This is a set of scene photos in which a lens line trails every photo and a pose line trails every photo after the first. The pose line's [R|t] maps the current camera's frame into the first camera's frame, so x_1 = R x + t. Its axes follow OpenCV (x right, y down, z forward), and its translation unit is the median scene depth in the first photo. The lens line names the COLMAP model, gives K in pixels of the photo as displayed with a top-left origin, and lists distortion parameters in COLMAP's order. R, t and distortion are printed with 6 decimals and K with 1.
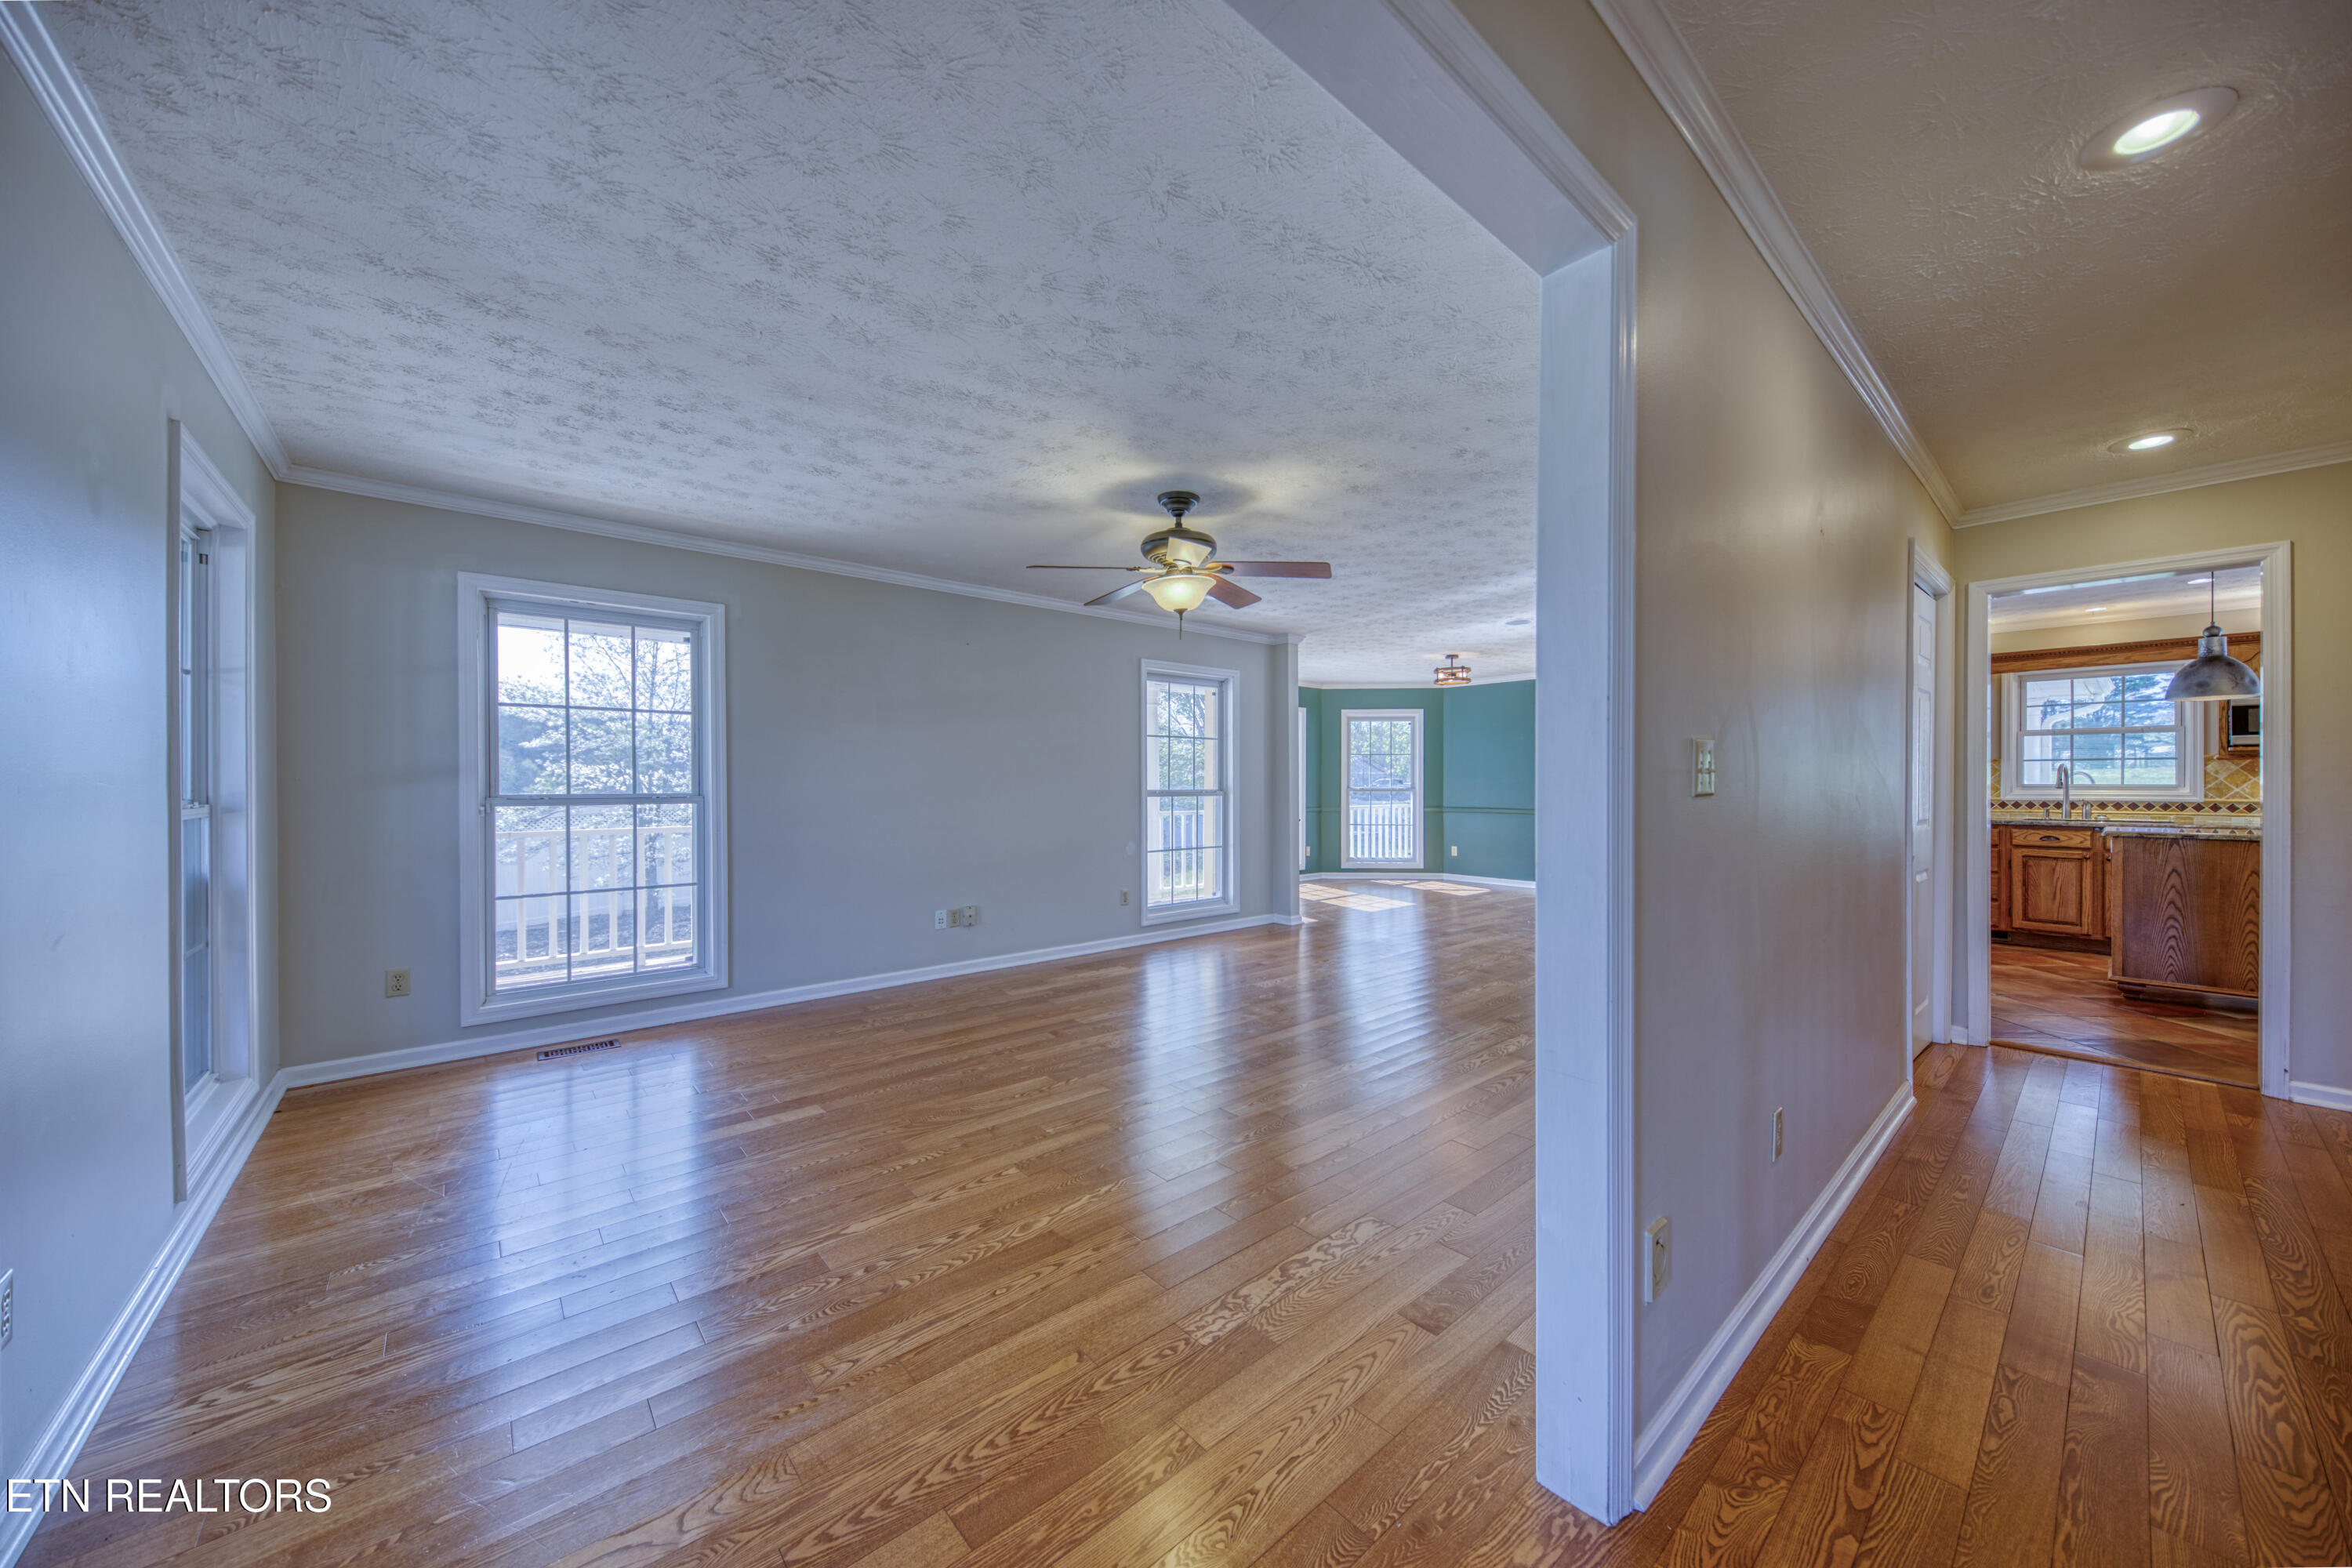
lens RADIAL K [[831.8, 0, 1167.7], [0, 831.8, 784.4], [0, 0, 1]] dist [0.003268, -0.000707]
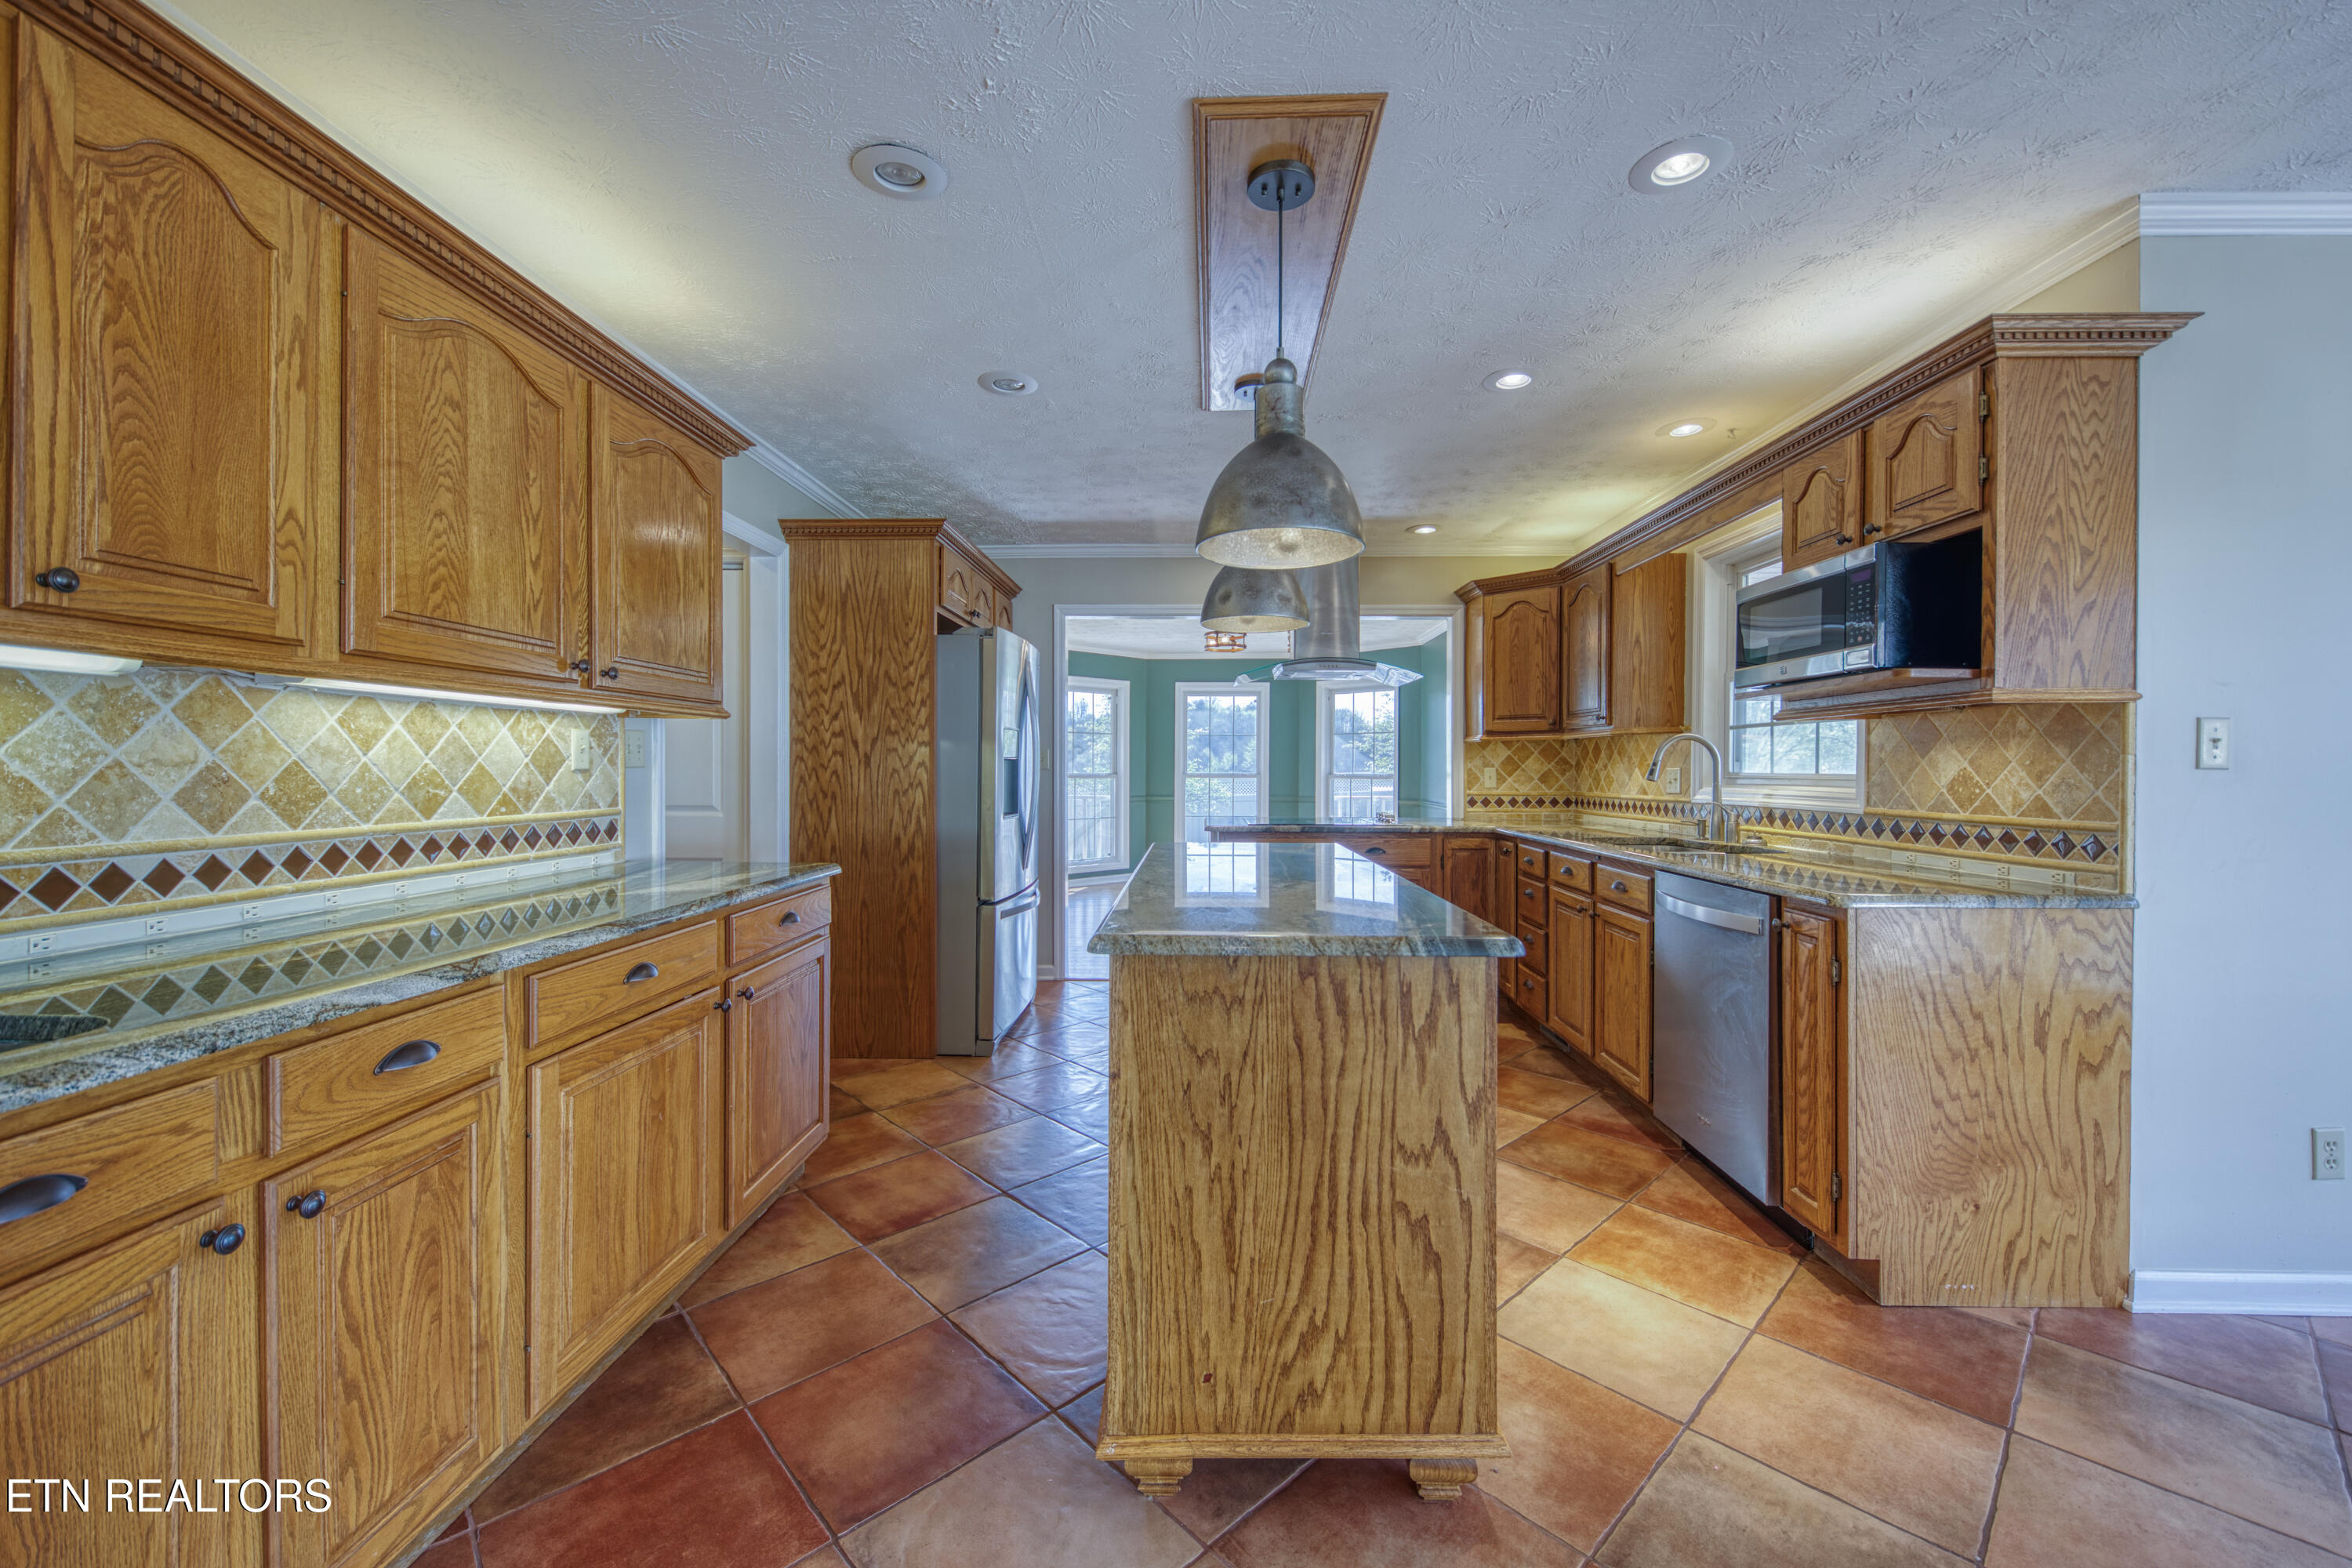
lens RADIAL K [[913.6, 0, 1157.1], [0, 913.6, 760.7], [0, 0, 1]] dist [-0.000283, -0.001435]
pose [[0.730669, -0.004419, -0.682718, 0.790546], [-0.002954, 0.999949, -0.009633, -0.000764], [0.682726, 0.009055, 0.730618, 0.242064]]
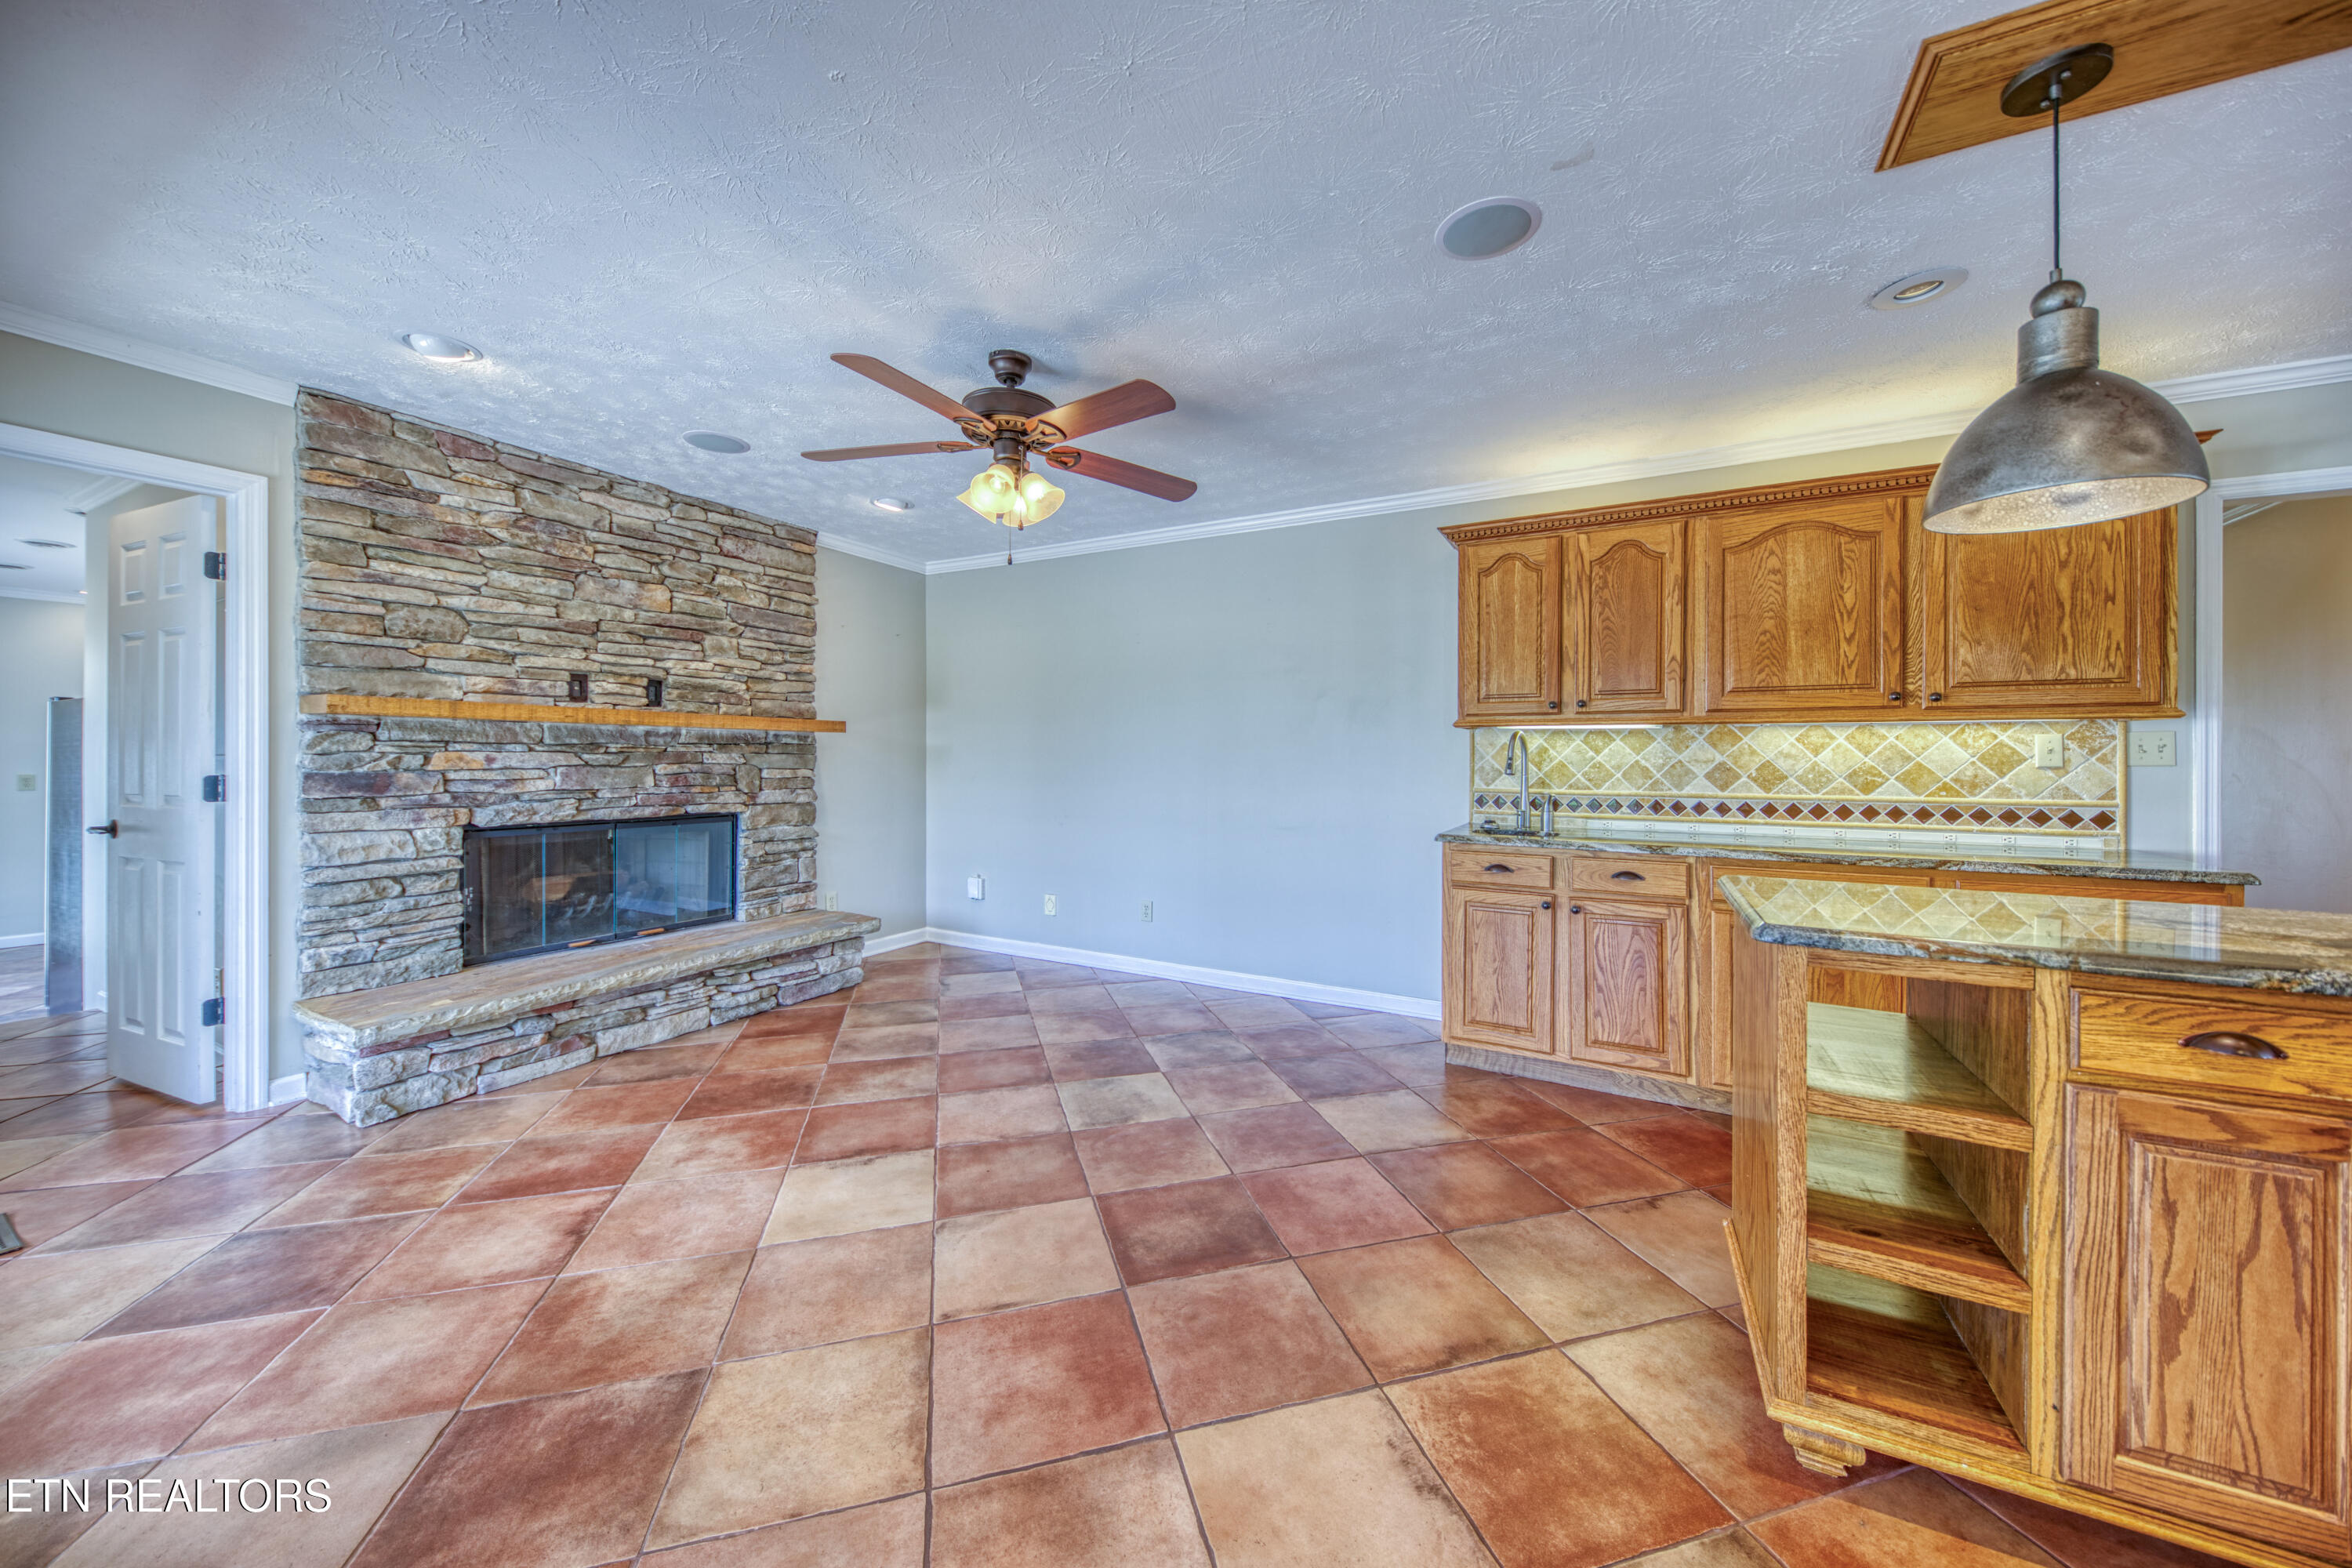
lens RADIAL K [[831.8, 0, 1193.5], [0, 831.8, 761.8], [0, 0, 1]] dist [0.003268, -0.000707]
pose [[-0.924149, -0.003596, -0.382015, 0.889005], [-0.007184, 0.999942, 0.007966, -0.002313], [0.381965, 0.010106, -0.924122, 0.490731]]
